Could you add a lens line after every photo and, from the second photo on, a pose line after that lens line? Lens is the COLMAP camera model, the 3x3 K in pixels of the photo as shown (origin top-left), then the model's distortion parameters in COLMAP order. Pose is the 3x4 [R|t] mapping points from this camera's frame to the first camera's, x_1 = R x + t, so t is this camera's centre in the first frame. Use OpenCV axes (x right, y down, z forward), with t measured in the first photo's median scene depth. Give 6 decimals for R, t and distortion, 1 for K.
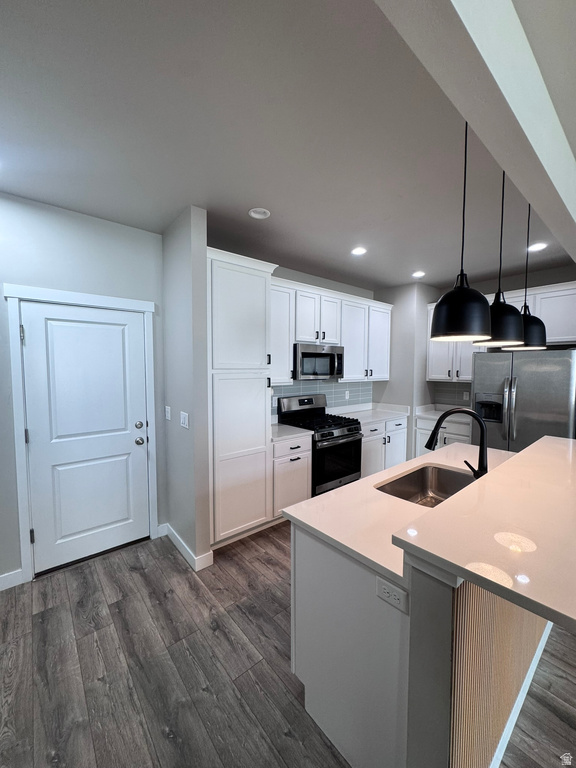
lens RADIAL K [[307.0, 0, 289.6], [0, 307.0, 384.2], [0, 0, 1]] dist [-0.000651, -0.000450]
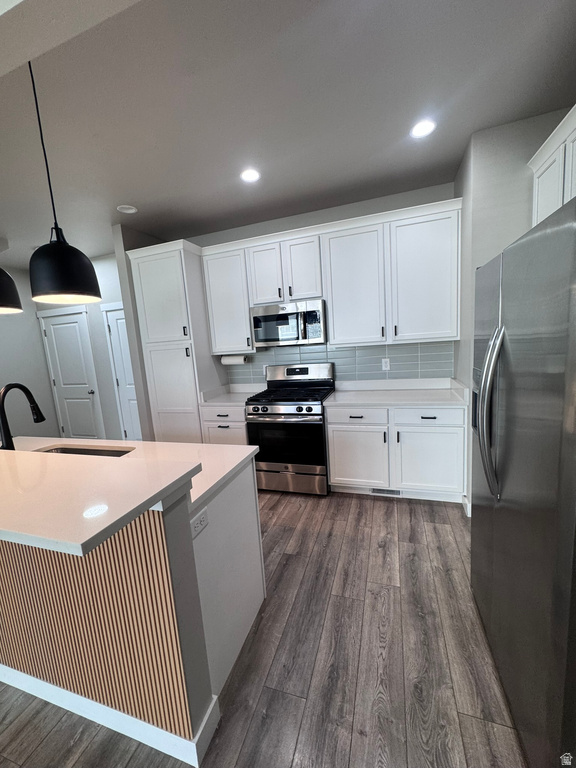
lens RADIAL K [[307.0, 0, 289.6], [0, 307.0, 384.2], [0, 0, 1]] dist [-0.000651, -0.000450]
pose [[0.525124, 0.079869, -0.847270, 0.849600], [0.025339, 0.993678, 0.109375, -0.002223], [0.850649, -0.078904, 0.519780, 0.574859]]
